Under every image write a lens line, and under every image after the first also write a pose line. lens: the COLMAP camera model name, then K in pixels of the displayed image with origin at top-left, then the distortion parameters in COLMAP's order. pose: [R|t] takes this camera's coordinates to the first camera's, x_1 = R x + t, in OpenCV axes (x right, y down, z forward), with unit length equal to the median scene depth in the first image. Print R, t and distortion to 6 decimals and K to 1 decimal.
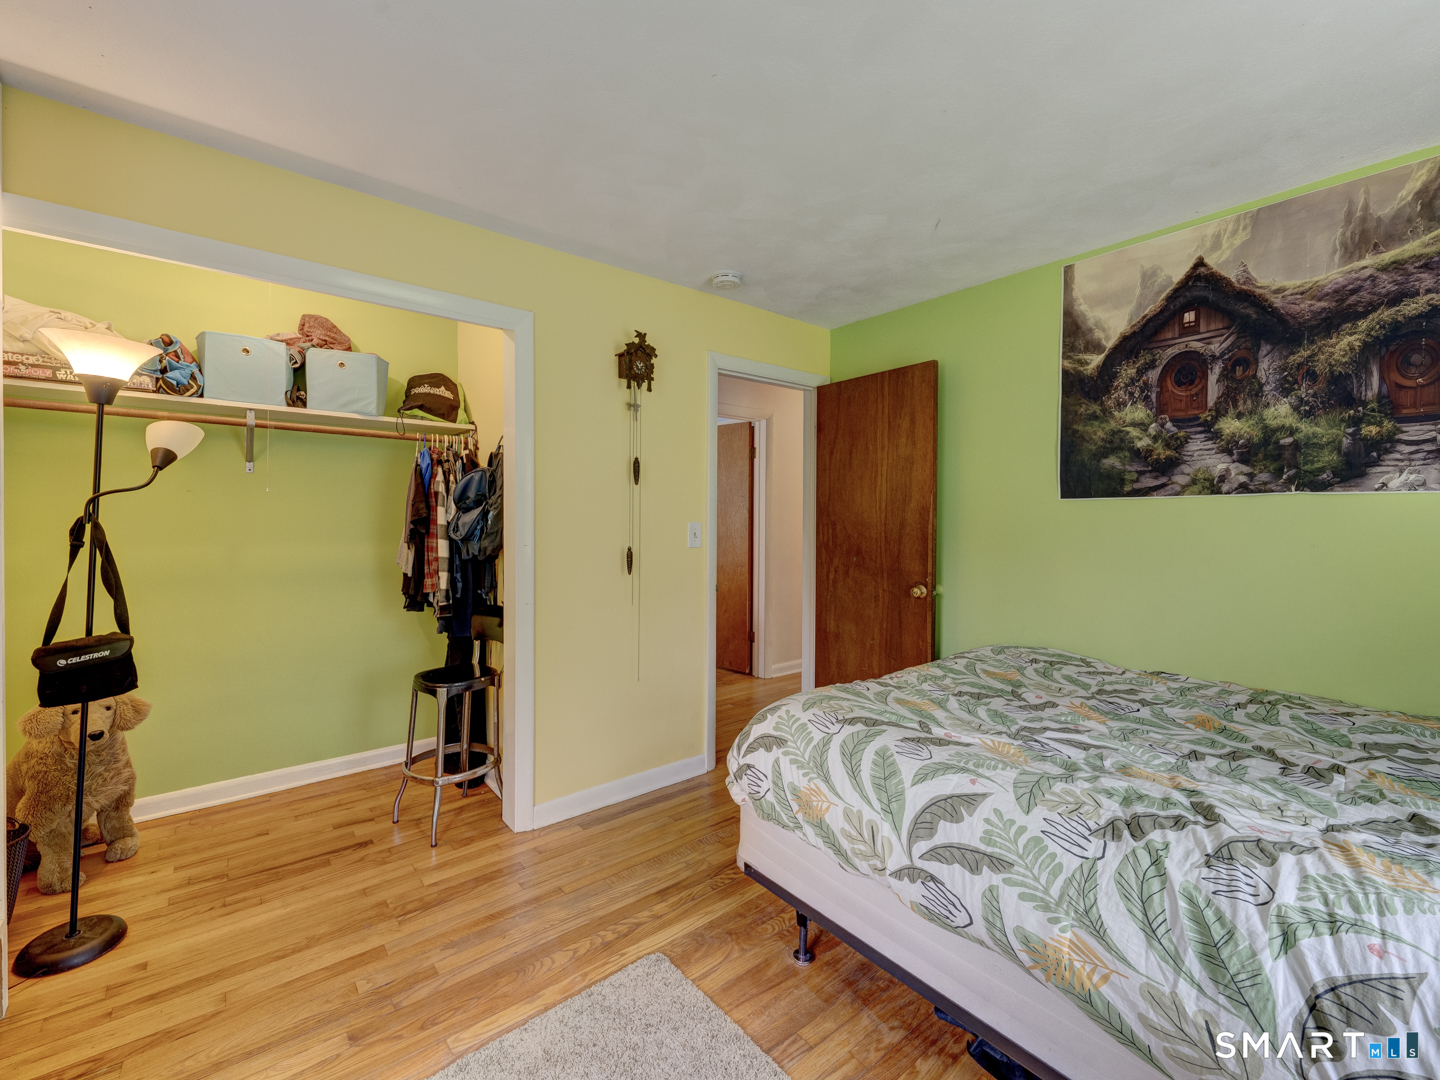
lens RADIAL K [[611.8, 0, 710.7], [0, 611.8, 535.8], [0, 0, 1]] dist [0.002167, -0.000507]
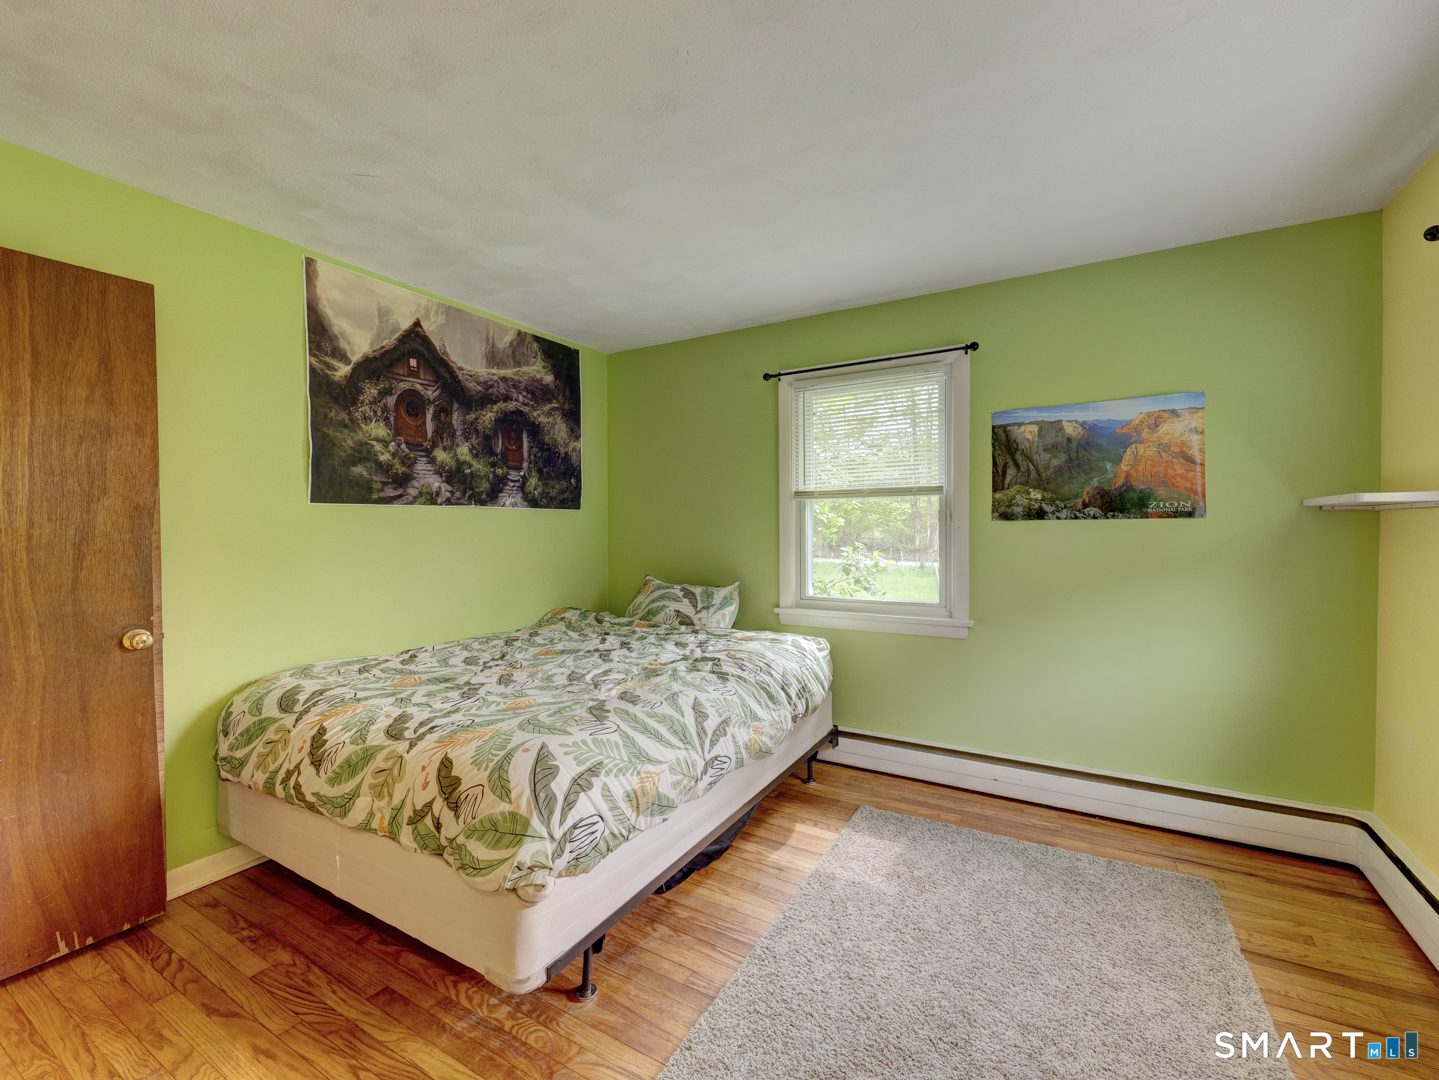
lens RADIAL K [[611.3, 0, 712.5], [0, 611.3, 531.0], [0, 0, 1]] dist [0.002167, -0.000507]
pose [[-0.350853, -0.015281, 0.936306, -0.623860], [0.028736, 0.999220, 0.027076, -0.029812], [-0.935989, 0.036405, -0.350141, 0.895308]]
